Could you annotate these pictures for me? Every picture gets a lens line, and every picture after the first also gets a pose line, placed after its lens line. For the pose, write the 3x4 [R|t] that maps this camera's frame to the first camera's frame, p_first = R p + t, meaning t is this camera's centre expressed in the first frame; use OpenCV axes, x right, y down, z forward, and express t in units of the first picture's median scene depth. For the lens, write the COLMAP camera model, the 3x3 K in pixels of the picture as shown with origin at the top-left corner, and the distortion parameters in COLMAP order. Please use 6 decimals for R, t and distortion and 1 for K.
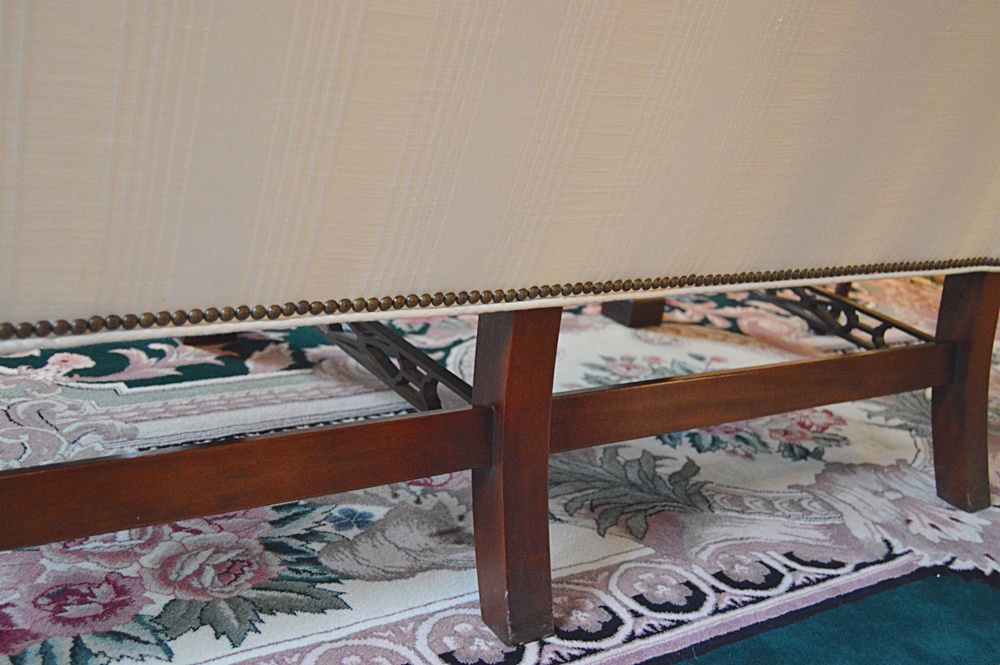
lens RADIAL K [[1124.5, 0, 503.2], [0, 1124.5, 333.4], [0, 0, 1]] dist [-0.036011, 0.000000]
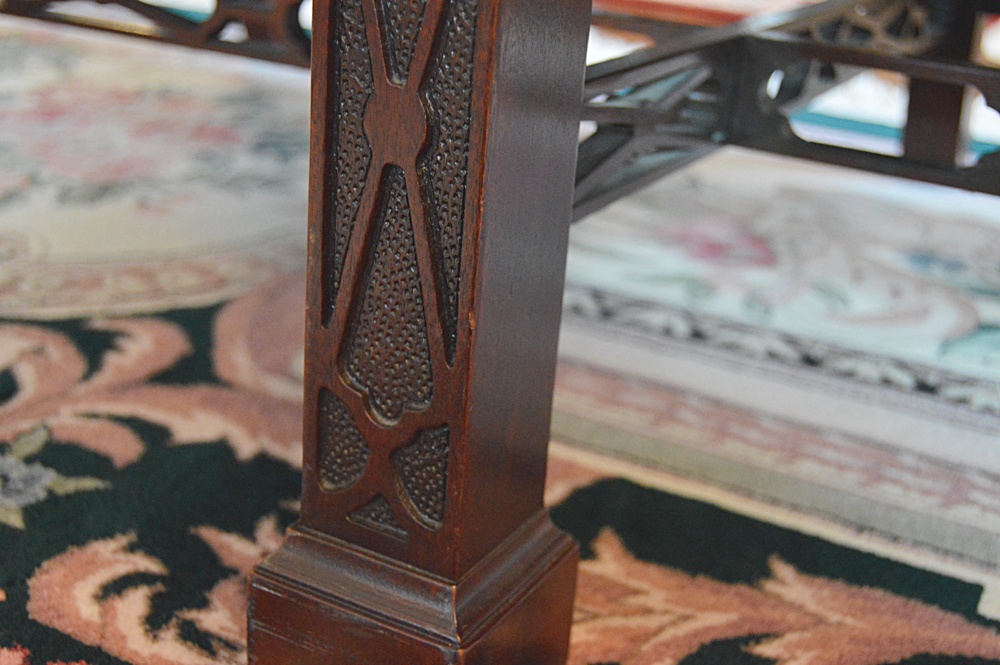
lens RADIAL K [[1326.7, 0, 499.9], [0, 1326.7, 332.1], [0, 0, 1]] dist [-0.052021, 0.000000]
pose [[-0.432491, -0.481578, 0.762256, -0.514671], [0.171888, 0.785870, 0.594023, -0.247958], [-0.885102, 0.387932, -0.257104, 1.166267]]
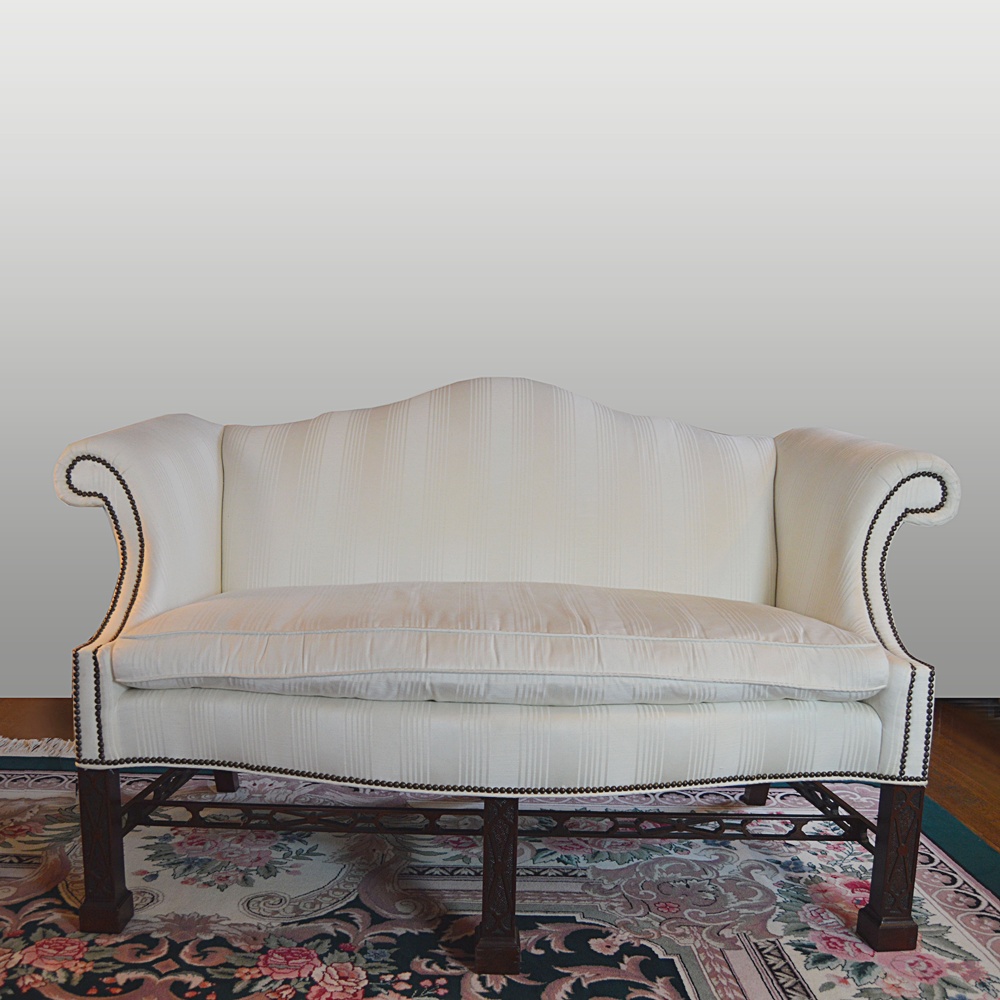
lens RADIAL K [[951.0, 0, 448.2], [0, 951.0, 614.1], [0, 0, 1]] dist [-0.080568, 0.000000]
pose [[-0.800256, -0.239999, 0.549537, -0.797474], [0.075965, 0.868459, 0.489906, -0.954854], [-0.594827, 0.433796, -0.676758, 1.775952]]
